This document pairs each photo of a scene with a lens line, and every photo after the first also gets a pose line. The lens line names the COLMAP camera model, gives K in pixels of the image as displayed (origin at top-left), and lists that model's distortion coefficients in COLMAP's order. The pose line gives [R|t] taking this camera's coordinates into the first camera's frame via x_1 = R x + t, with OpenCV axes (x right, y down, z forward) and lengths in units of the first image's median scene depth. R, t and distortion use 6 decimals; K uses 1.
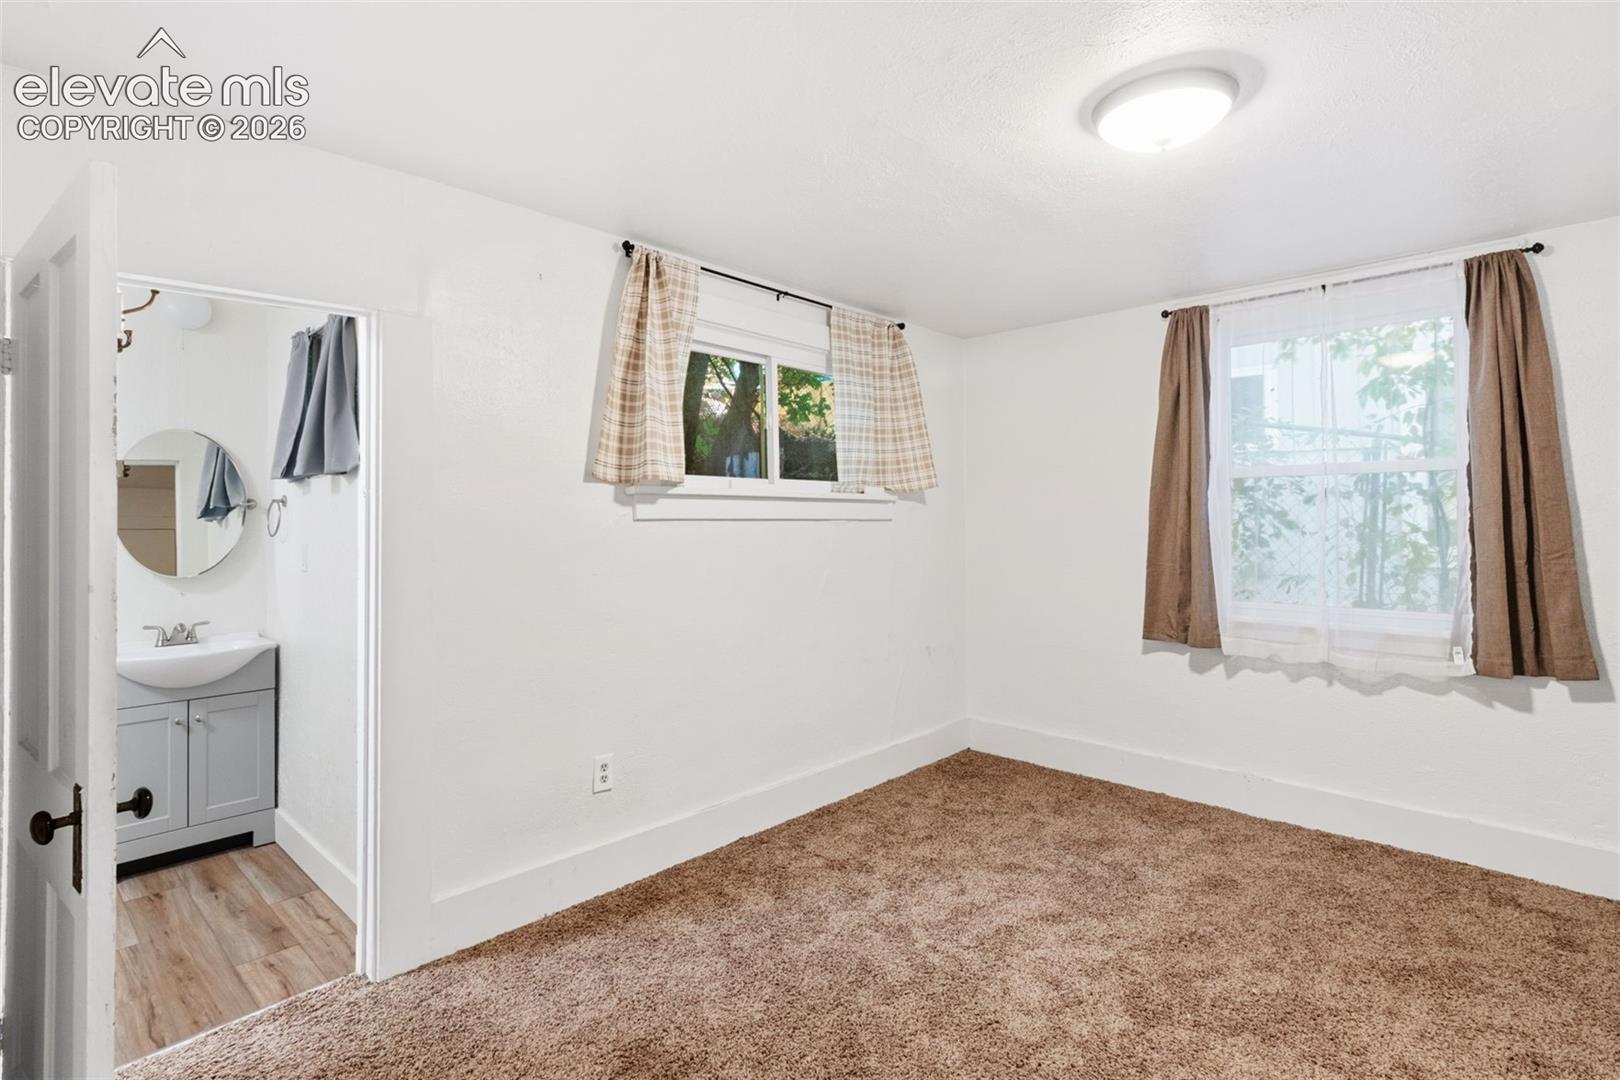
lens RADIAL K [[773.2, 0, 793.2], [0, 773.2, 506.5], [0, 0, 1]] dist [-0.016529, -0.000767]
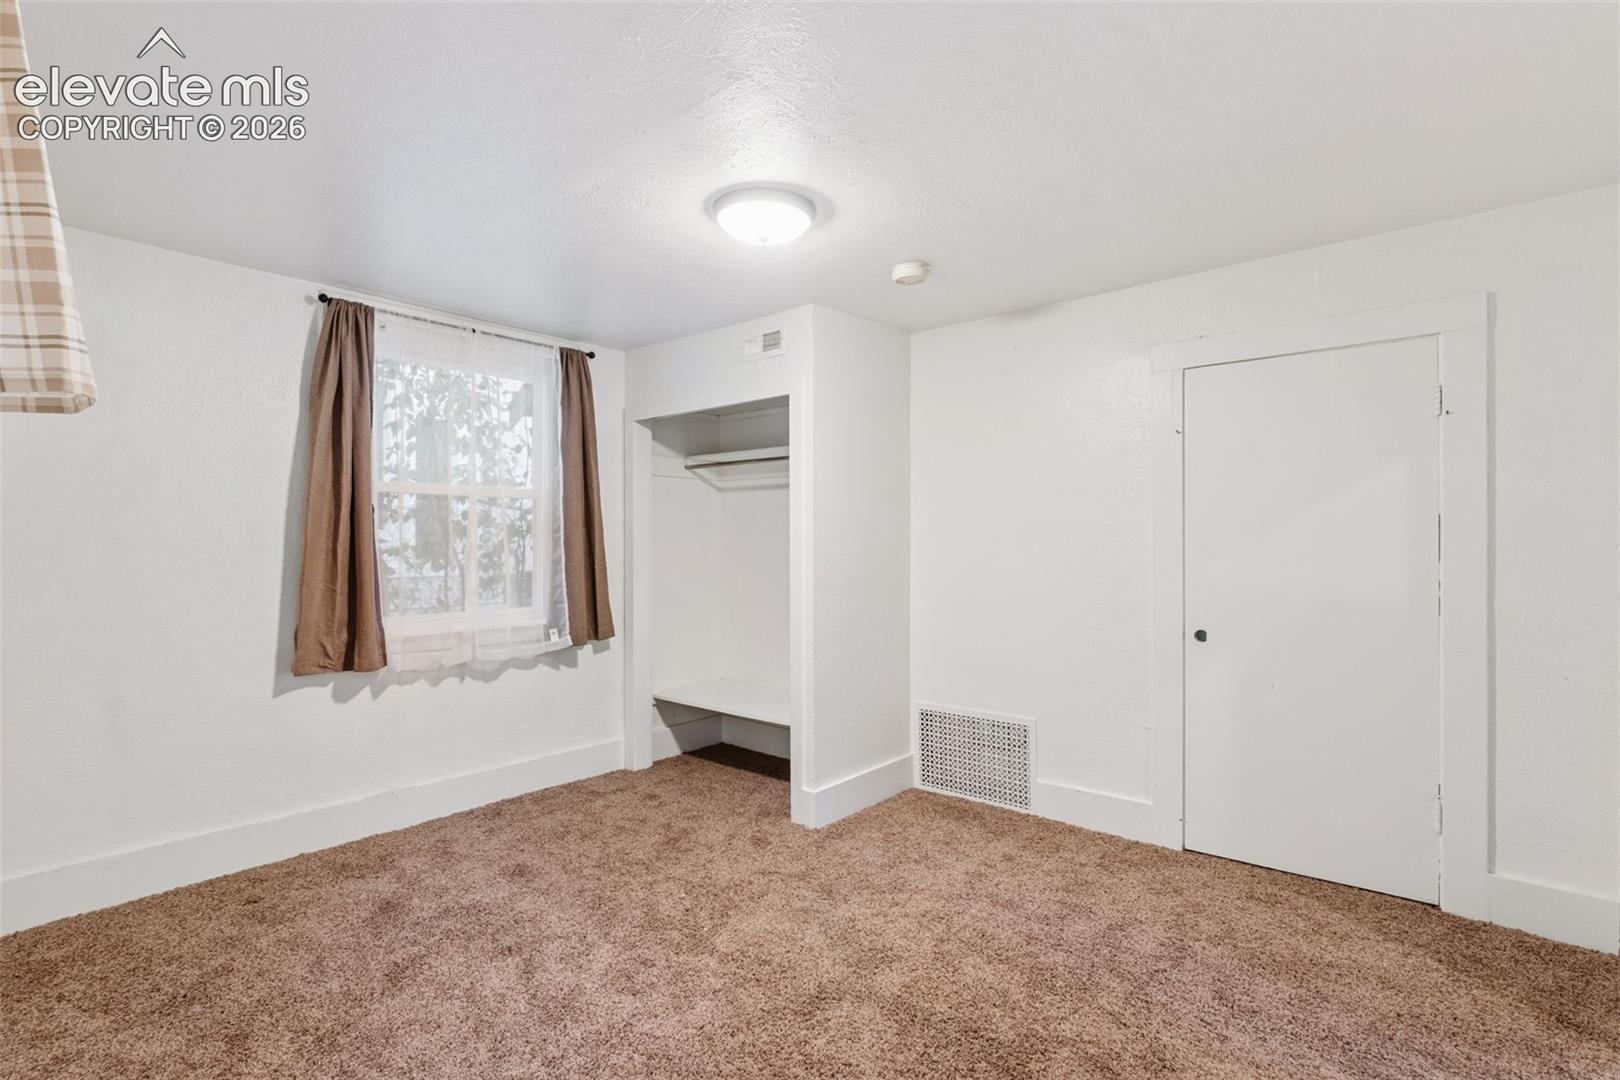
lens RADIAL K [[749.9, 0, 801.9], [0, 749.9, 536.7], [0, 0, 1]] dist [-0.006216, -0.000043]
pose [[-0.059465, 0.009442, 0.998186, -0.452737], [-0.014108, 0.999847, -0.010298, 0.024590], [-0.998131, -0.014695, -0.059323, 0.586119]]
